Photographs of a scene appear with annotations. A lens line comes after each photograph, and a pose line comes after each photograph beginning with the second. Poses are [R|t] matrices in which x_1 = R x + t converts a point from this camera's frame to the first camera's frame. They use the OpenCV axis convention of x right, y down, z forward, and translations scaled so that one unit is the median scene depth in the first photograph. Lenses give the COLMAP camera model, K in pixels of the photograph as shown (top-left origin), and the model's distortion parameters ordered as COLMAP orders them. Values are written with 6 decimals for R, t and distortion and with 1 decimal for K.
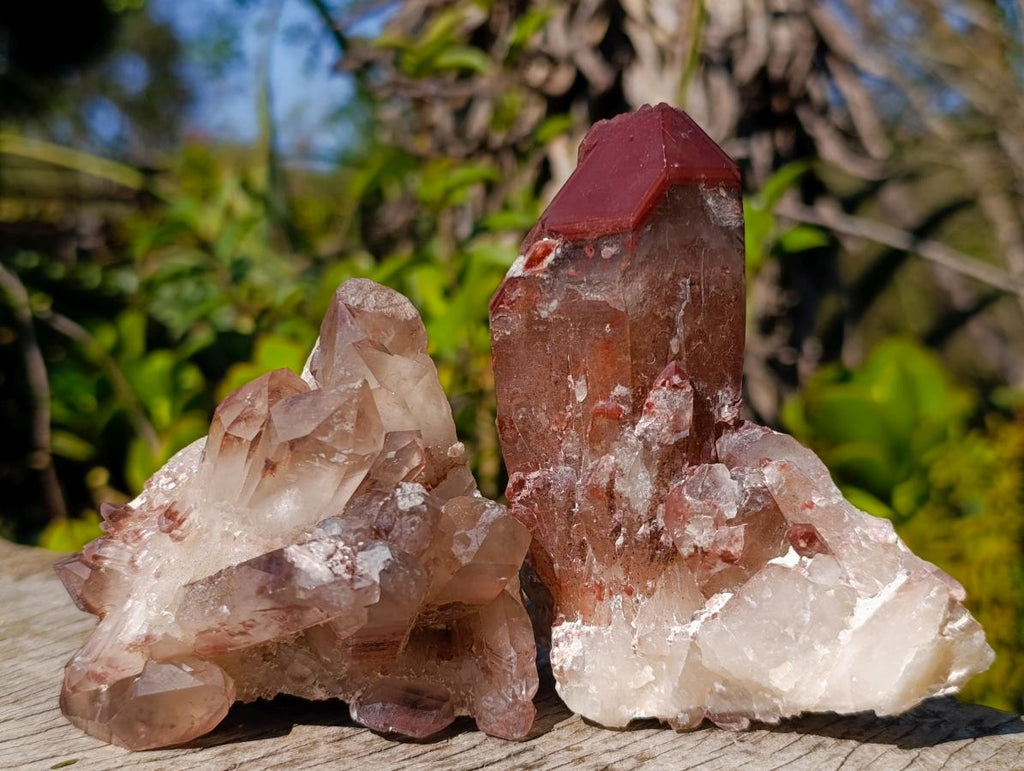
lens RADIAL K [[1522.9, 0, 513.8], [0, 1522.9, 353.4], [0, 0, 1]] dist [0.322651, -1.862718]
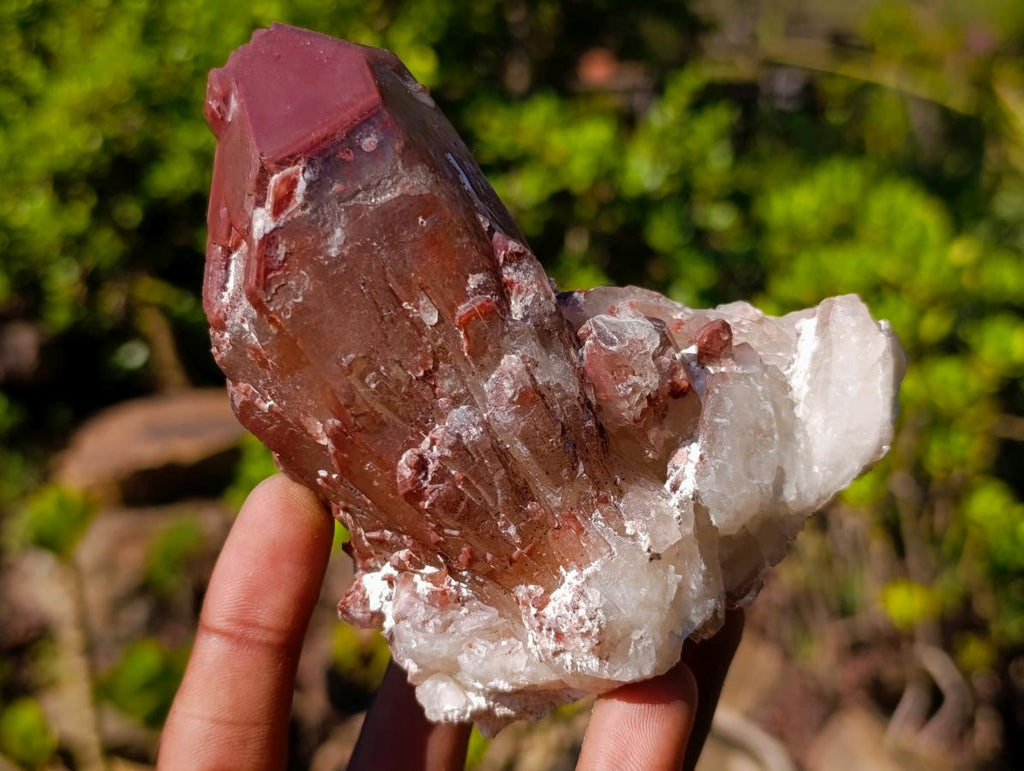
lens RADIAL K [[1517.2, 0, 526.7], [0, 1517.2, 358.9], [0, 0, 1]] dist [0.295016, -1.678304]
pose [[0.617867, -0.342930, 0.707559, -0.492072], [0.549701, 0.831817, -0.076866, 0.134324], [-0.562200, 0.436439, 0.702461, 0.436145]]
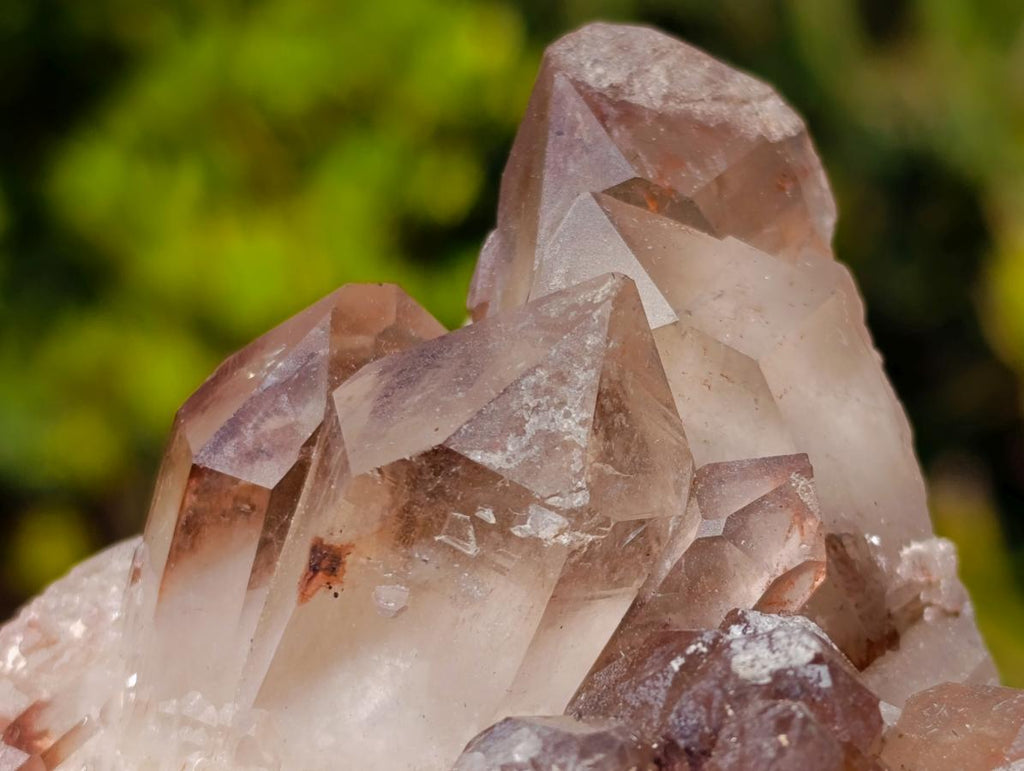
lens RADIAL K [[3059.7, 0, 512.0], [0, 3059.7, 385.5], [0, 0, 1]] dist [0.273882, 0.700401]
pose [[0.985705, -0.014376, -0.167865, -0.016865], [-0.012785, 0.987098, -0.159607, 0.134689], [0.167994, 0.159471, 0.972804, 0.393691]]
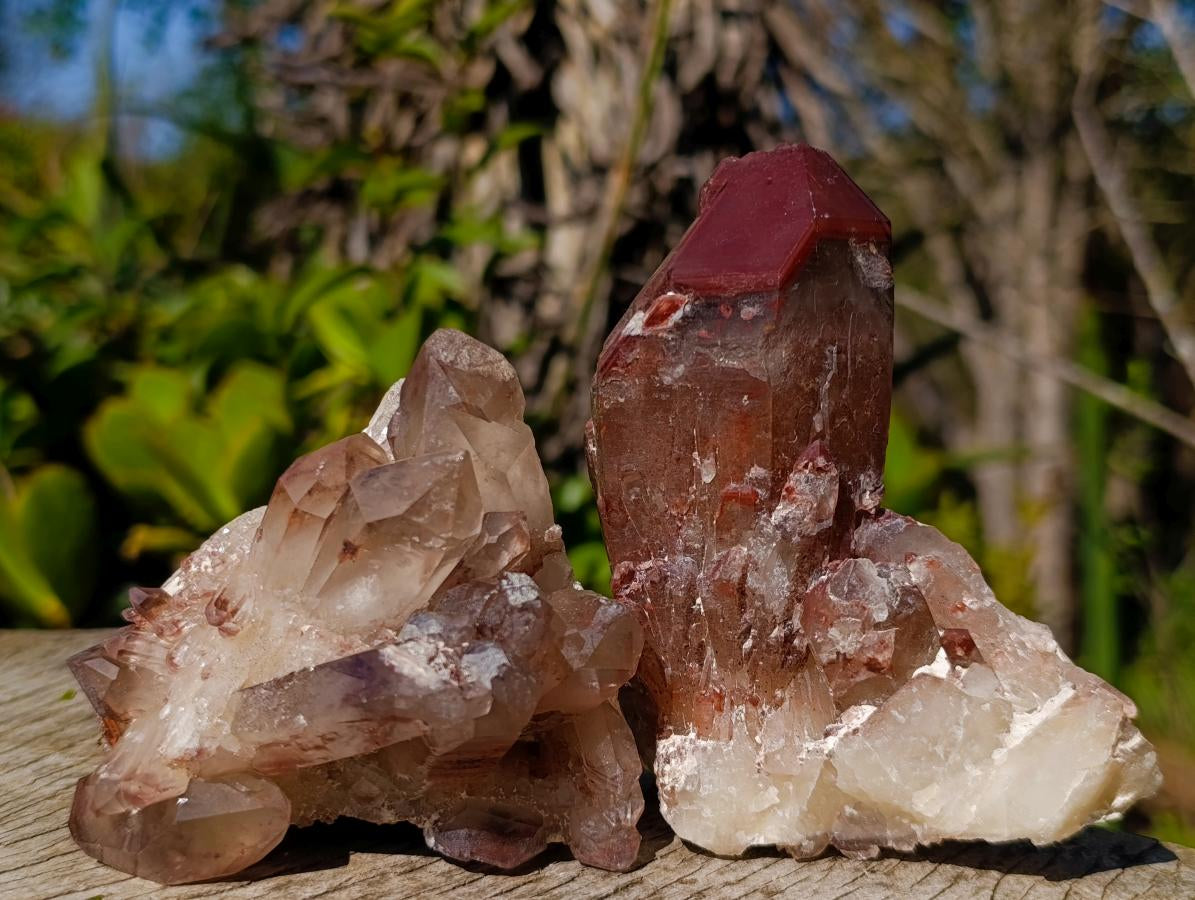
lens RADIAL K [[1770.6, 0, 614.6], [0, 1770.6, 418.9], [0, 0, 1]] dist [0.295016, -1.678304]
pose [[0.989800, 0.032818, 0.138633, -0.151002], [-0.035136, 0.999280, 0.014302, -0.017505], [-0.138064, -0.019028, 0.990240, 0.009038]]
